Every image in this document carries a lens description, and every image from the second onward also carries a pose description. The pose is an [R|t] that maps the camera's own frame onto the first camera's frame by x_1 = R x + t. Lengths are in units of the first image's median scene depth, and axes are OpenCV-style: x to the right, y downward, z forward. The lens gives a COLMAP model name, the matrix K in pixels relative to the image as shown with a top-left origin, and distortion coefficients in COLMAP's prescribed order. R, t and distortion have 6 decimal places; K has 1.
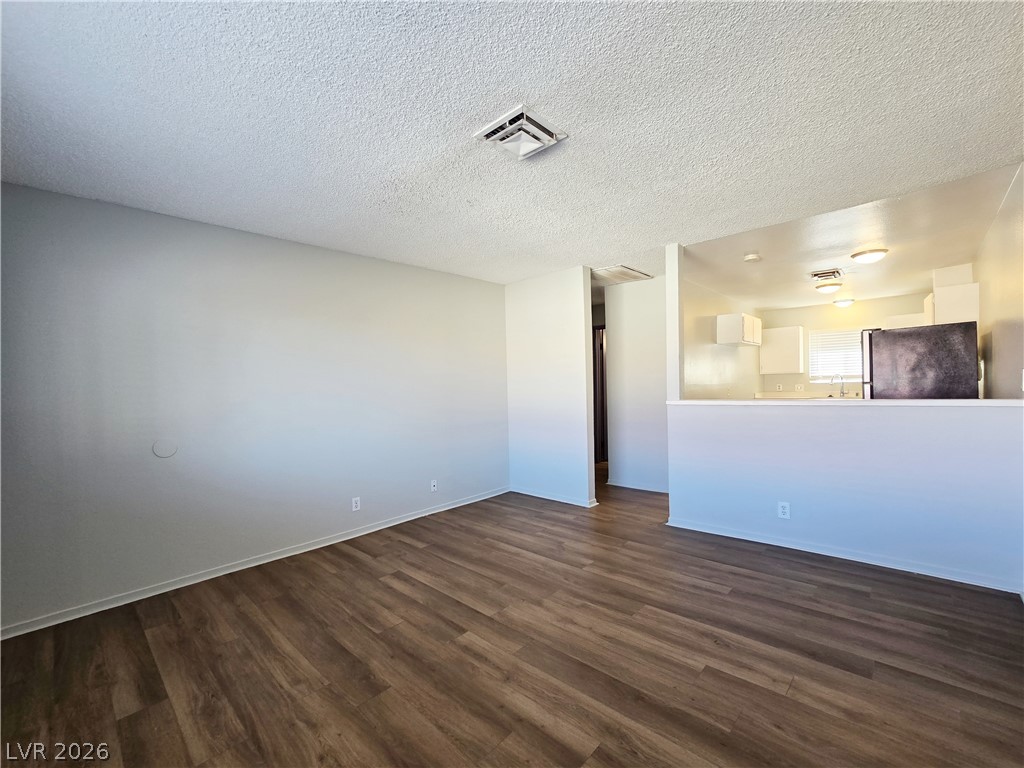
lens RADIAL K [[424.4, 0, 517.2], [0, 424.4, 384.4], [0, 0, 1]] dist [0.000831, -0.000261]
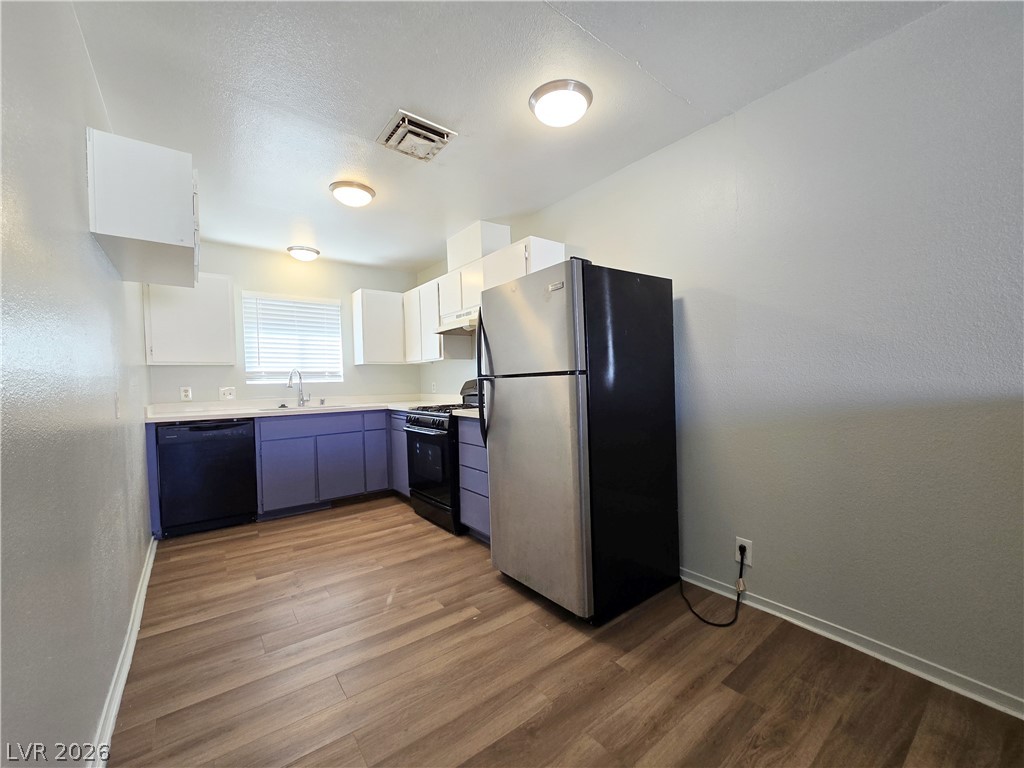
lens RADIAL K [[424.4, 0, 517.2], [0, 424.4, 384.4], [0, 0, 1]] dist [0.000831, -0.000261]
pose [[0.163995, 0.010505, 0.986405, 0.569550], [0.012108, 0.999847, -0.012661, 0.023303], [-0.986387, 0.014020, 0.163843, 1.593133]]
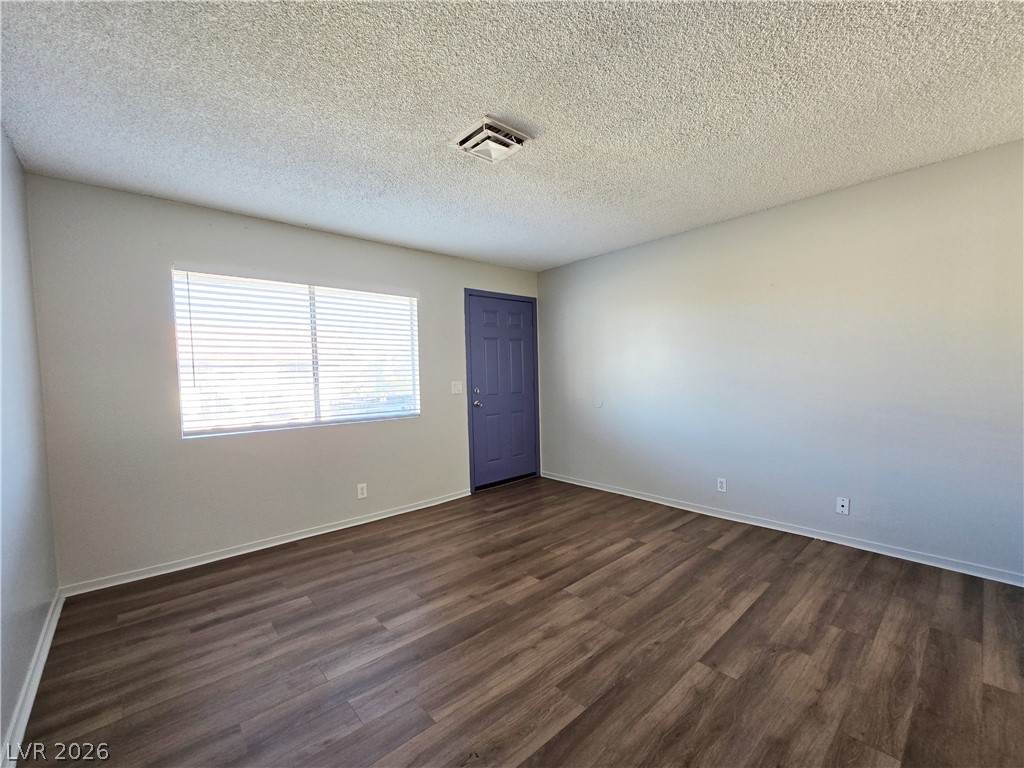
lens RADIAL K [[424.4, 0, 517.2], [0, 424.4, 384.4], [0, 0, 1]] dist [0.000831, -0.000261]
pose [[-0.077502, 0.058851, -0.995254, 0.885798], [0.028097, 0.997989, 0.056825, -0.019967], [0.996596, -0.023560, -0.079000, 0.908814]]
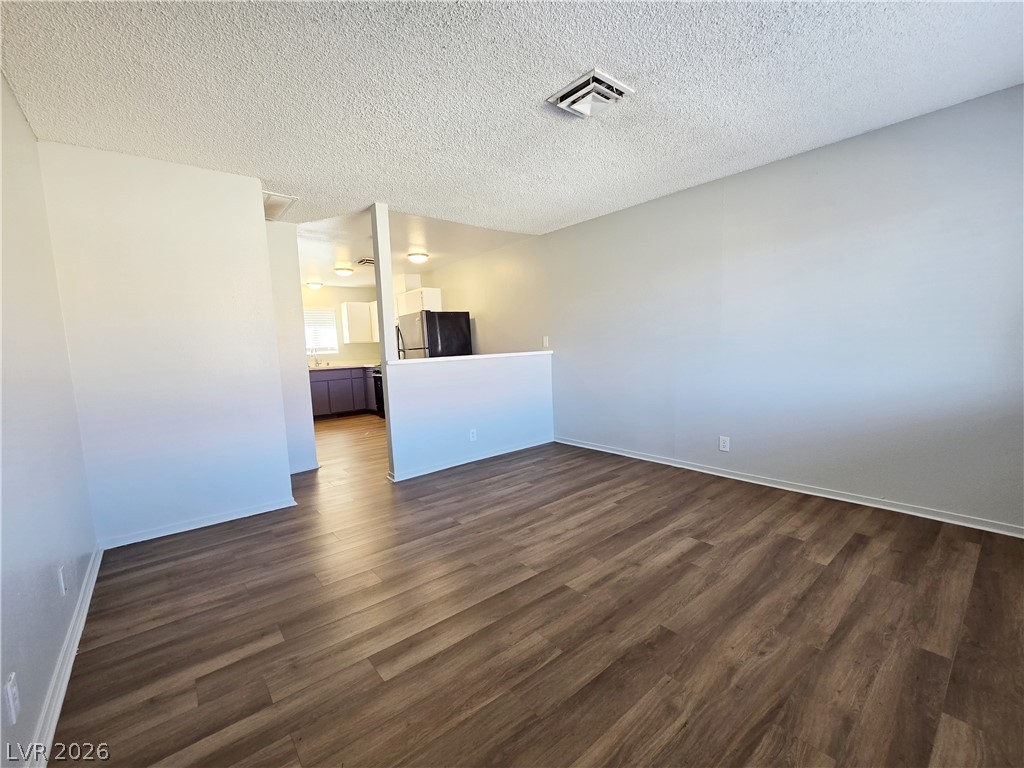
lens RADIAL K [[431.9, 0, 508.8], [0, 431.9, 392.6], [0, 0, 1]] dist [0.000976, 0.000460]
pose [[0.135631, -0.083732, 0.987215, -0.920823], [0.031724, 0.996279, 0.080142, 0.059911], [-0.990251, 0.020449, 0.137783, 0.856143]]
